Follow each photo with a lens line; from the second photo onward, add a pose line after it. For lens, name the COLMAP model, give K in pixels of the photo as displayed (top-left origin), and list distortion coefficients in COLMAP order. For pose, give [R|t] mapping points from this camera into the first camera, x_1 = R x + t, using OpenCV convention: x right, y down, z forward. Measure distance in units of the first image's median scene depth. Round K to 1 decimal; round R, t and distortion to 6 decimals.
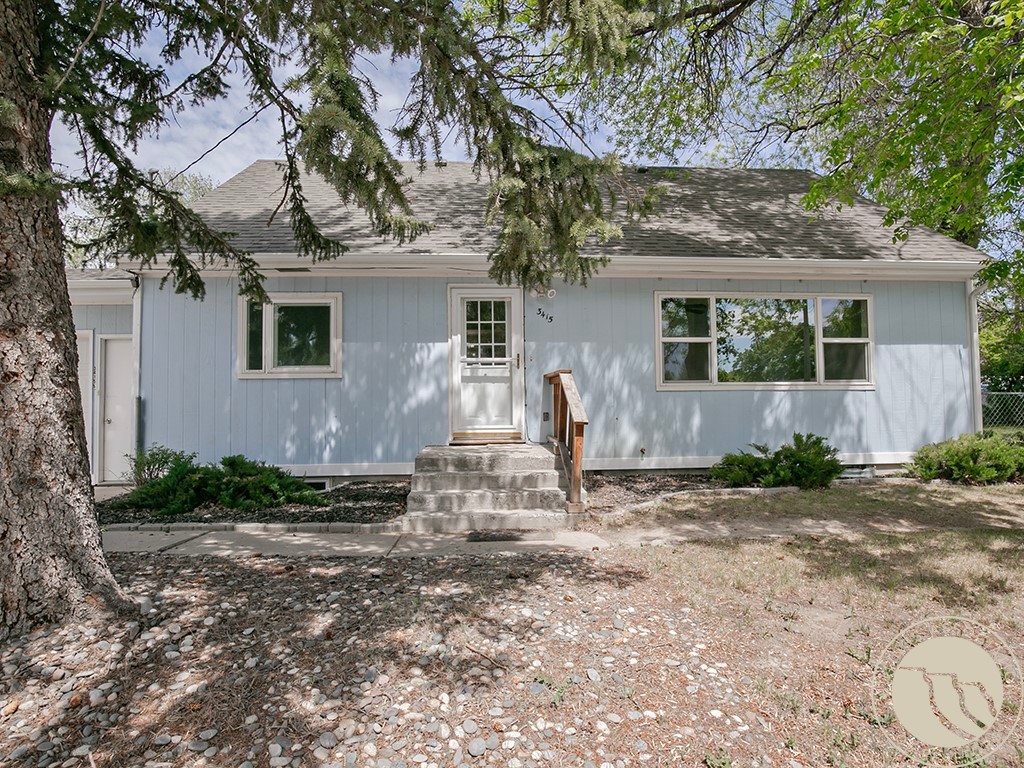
lens RADIAL K [[535.7, 0, 503.8], [0, 535.7, 387.9], [0, 0, 1]] dist [-0.035256, 0.000976]
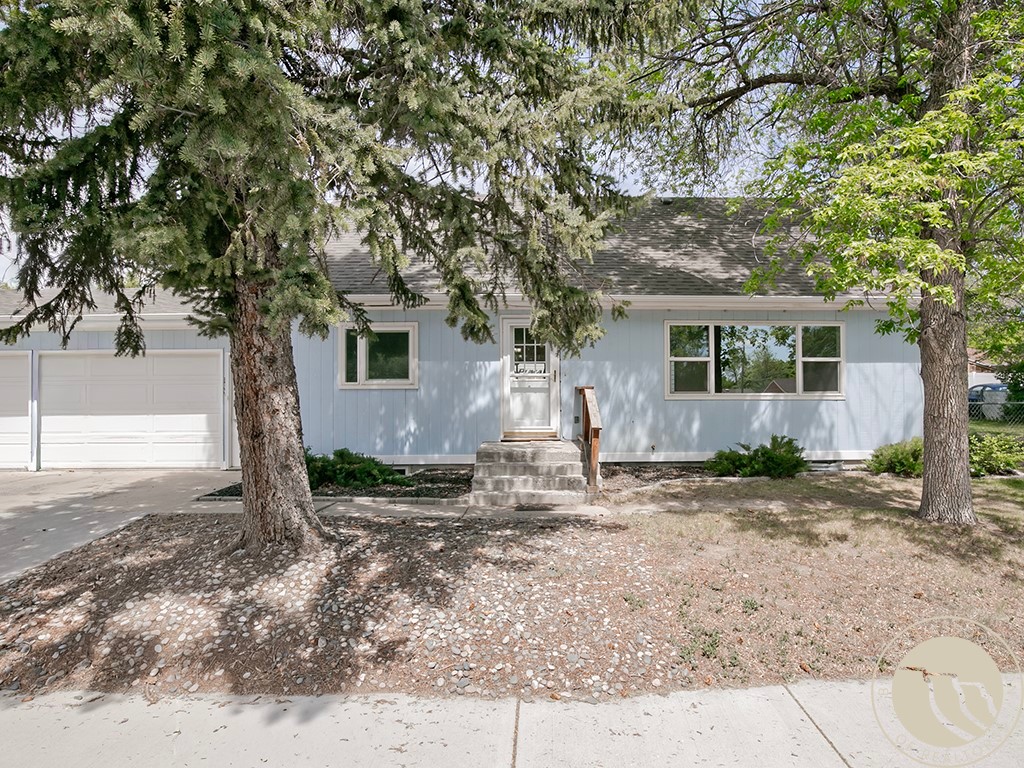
lens RADIAL K [[535.7, 0, 522.6], [0, 535.7, 383.5], [0, 0, 1]] dist [-0.035256, 0.000976]
pose [[0.998637, 0.003629, -0.052061, 0.019276], [-0.003100, 0.999943, 0.010243, -0.053863], [0.052096, -0.010068, 0.998591, -0.327669]]
